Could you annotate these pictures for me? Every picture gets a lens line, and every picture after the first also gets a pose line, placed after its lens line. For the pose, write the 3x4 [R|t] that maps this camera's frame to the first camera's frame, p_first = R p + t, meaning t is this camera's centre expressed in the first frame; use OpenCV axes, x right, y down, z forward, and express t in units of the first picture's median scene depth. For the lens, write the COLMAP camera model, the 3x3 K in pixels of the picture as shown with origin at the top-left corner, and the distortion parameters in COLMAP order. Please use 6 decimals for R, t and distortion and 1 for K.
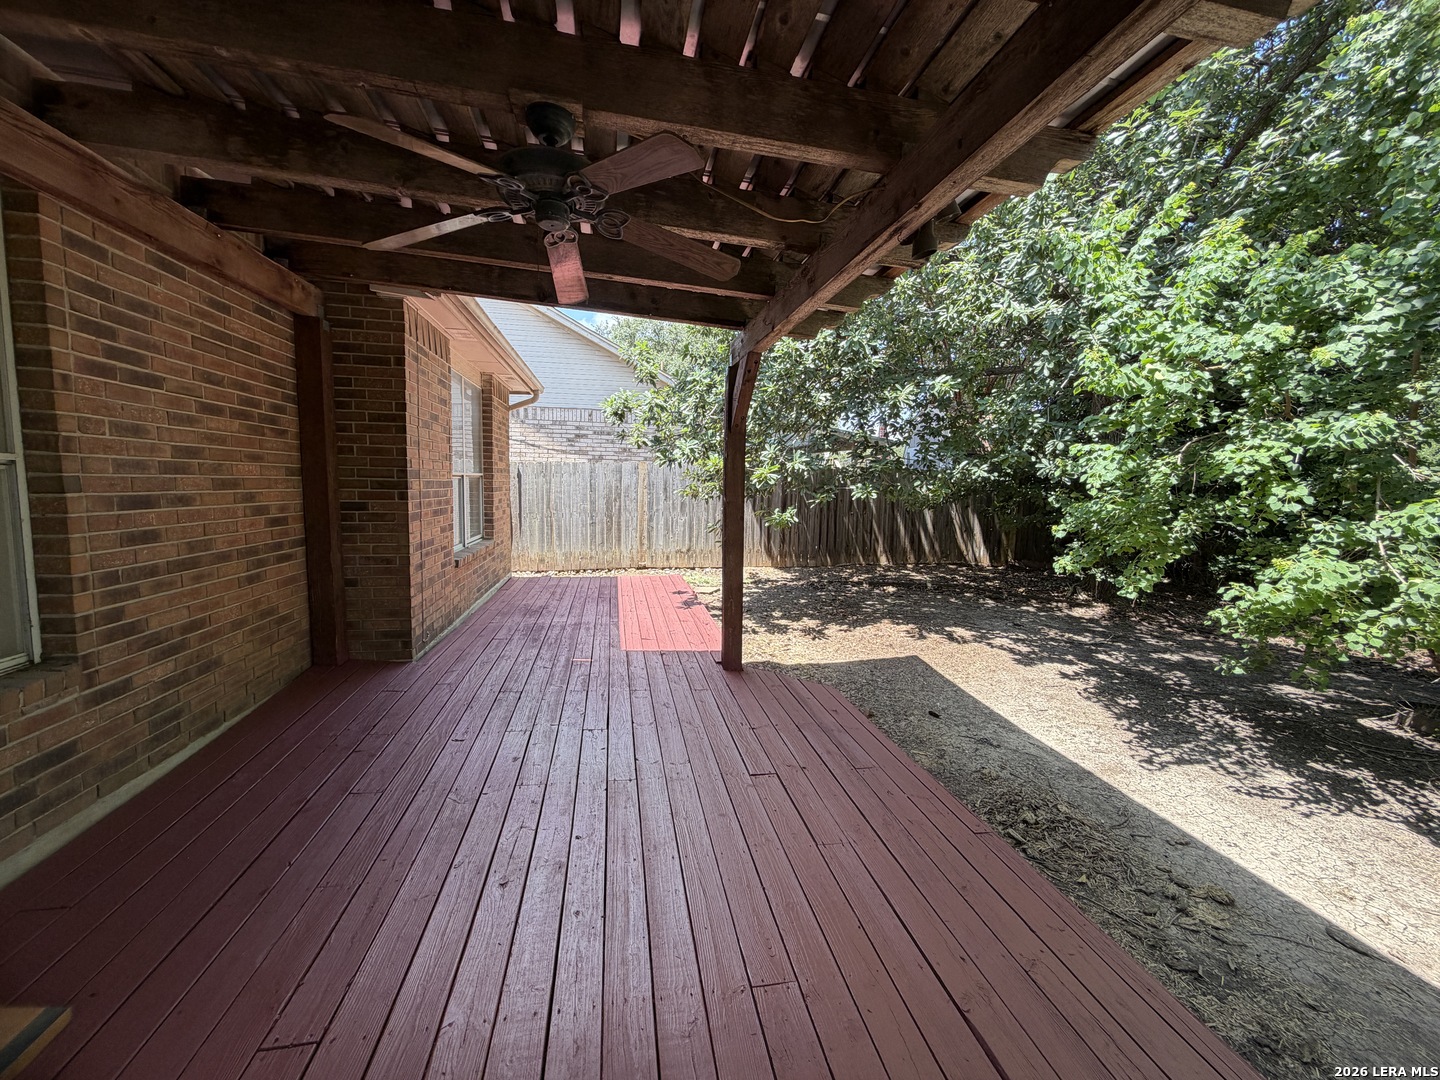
lens RADIAL K [[574.7, 0, 715.5], [0, 574.7, 536.9], [0, 0, 1]] dist [-0.000267, -0.000022]
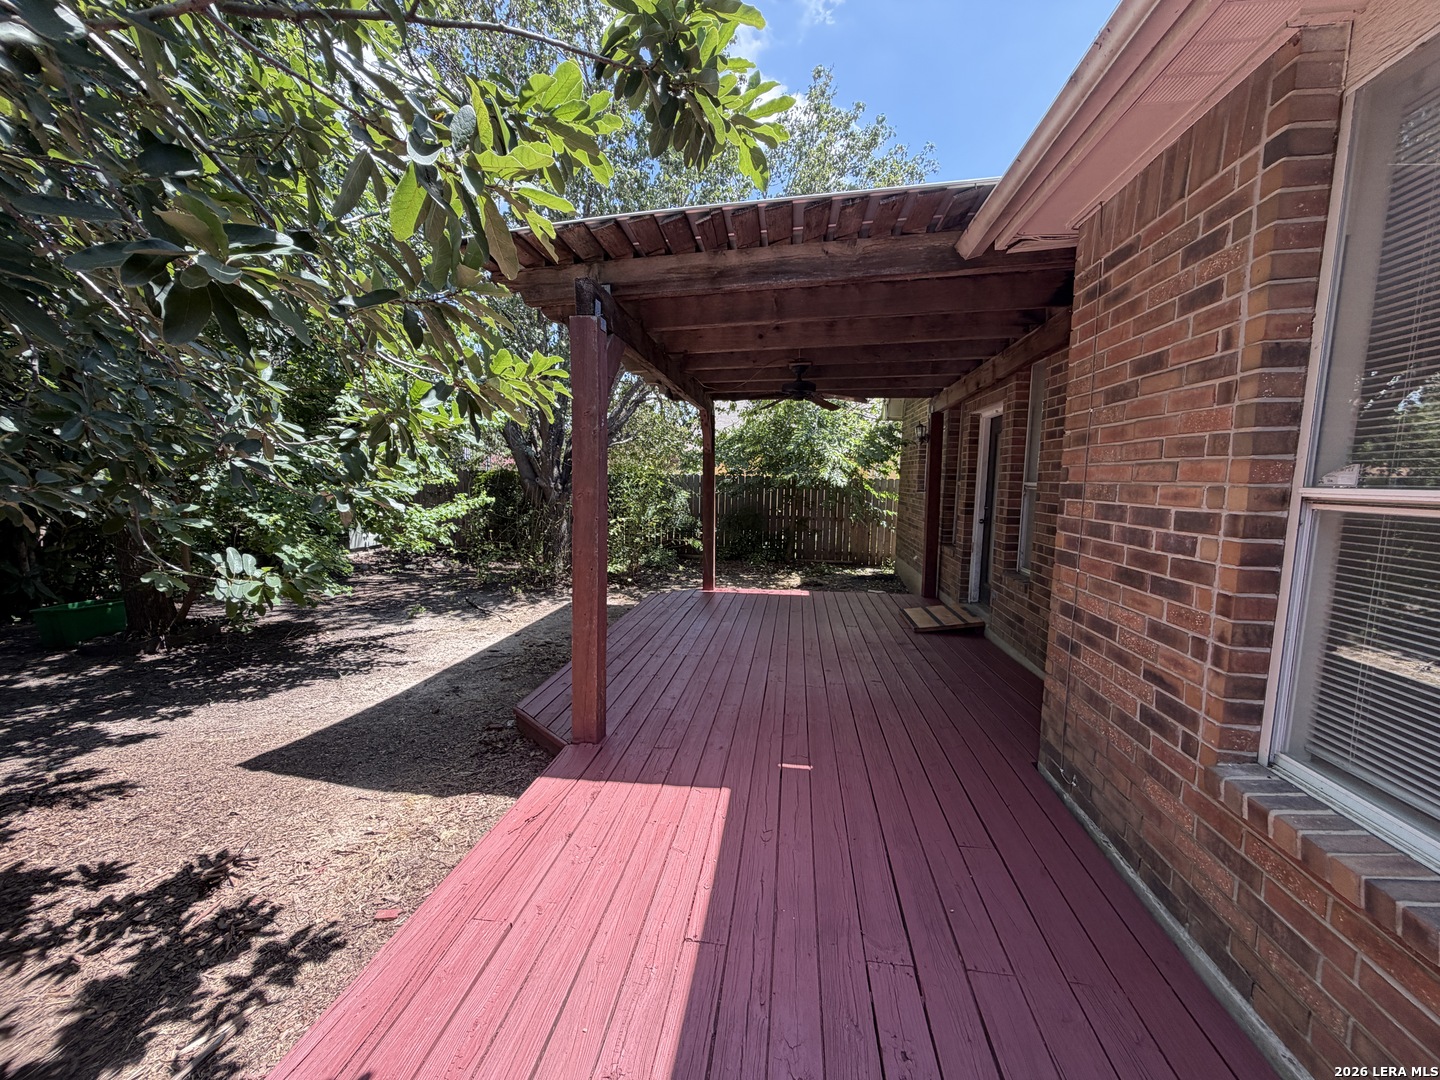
lens RADIAL K [[574.7, 0, 715.5], [0, 574.7, 536.9], [0, 0, 1]] dist [-0.000267, -0.000022]
pose [[-0.951117, -0.068342, 0.301172, -0.386242], [-0.007582, 0.980080, 0.198456, -0.199713], [-0.308736, 0.186471, -0.932690, 1.892984]]
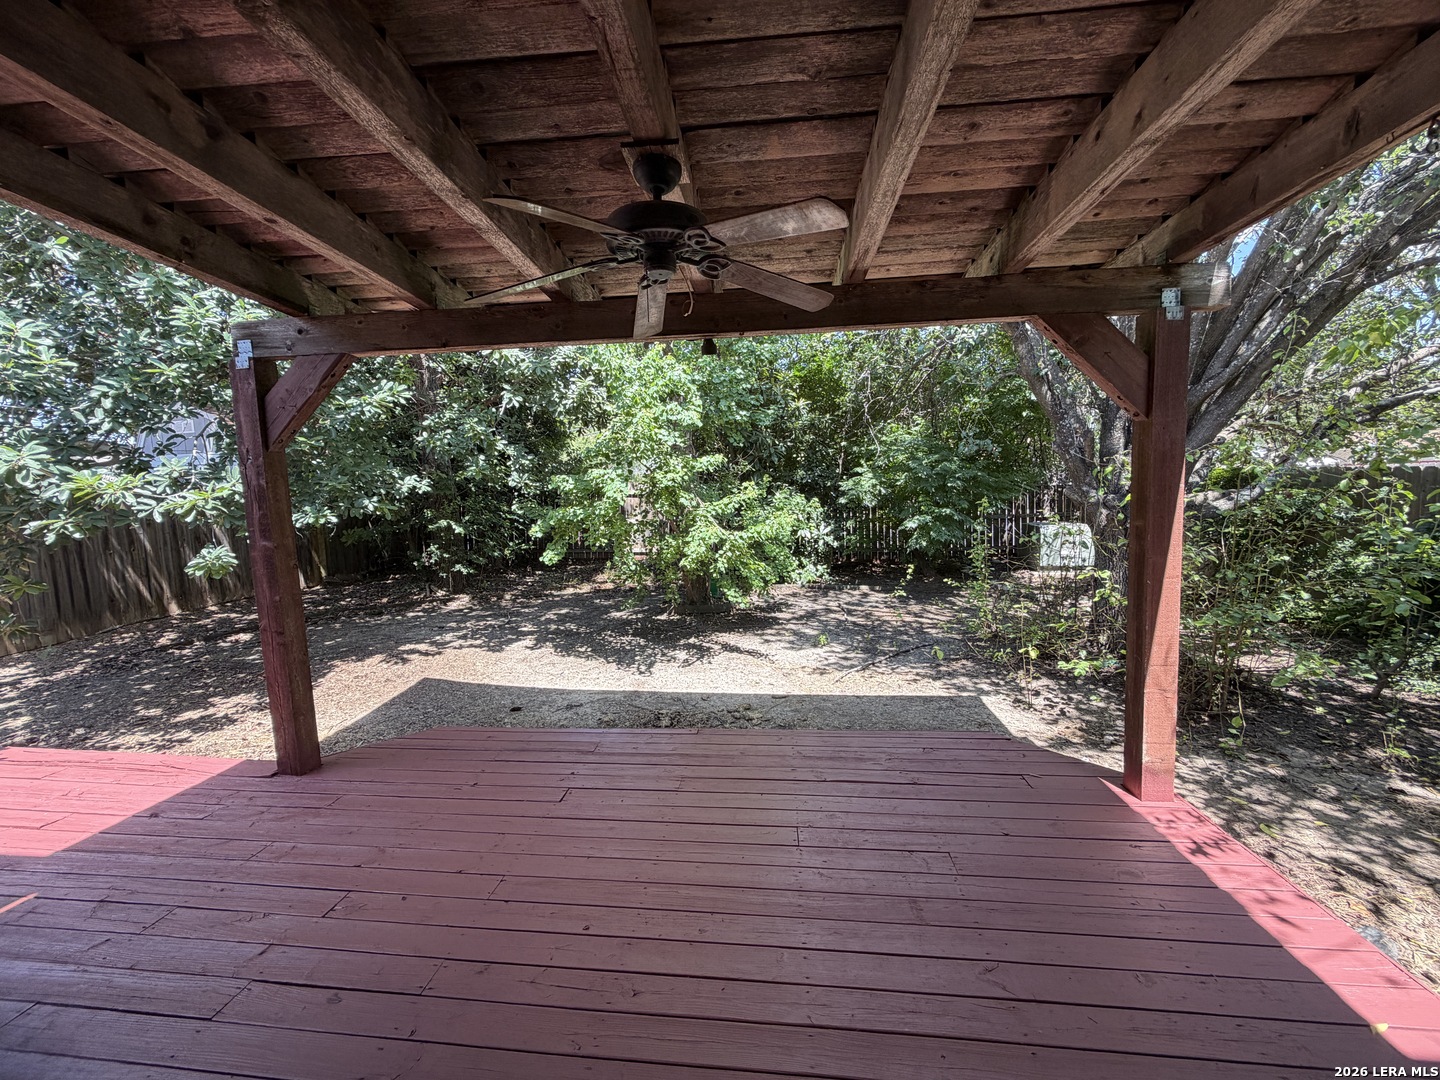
lens RADIAL K [[574.7, 0, 715.5], [0, 574.7, 536.9], [0, 0, 1]] dist [-0.000267, -0.000022]
pose [[0.274901, -0.116885, 0.954341, -0.589856], [0.125977, 0.988405, 0.084769, -0.072402], [-0.953184, 0.096922, 0.286438, 0.311040]]
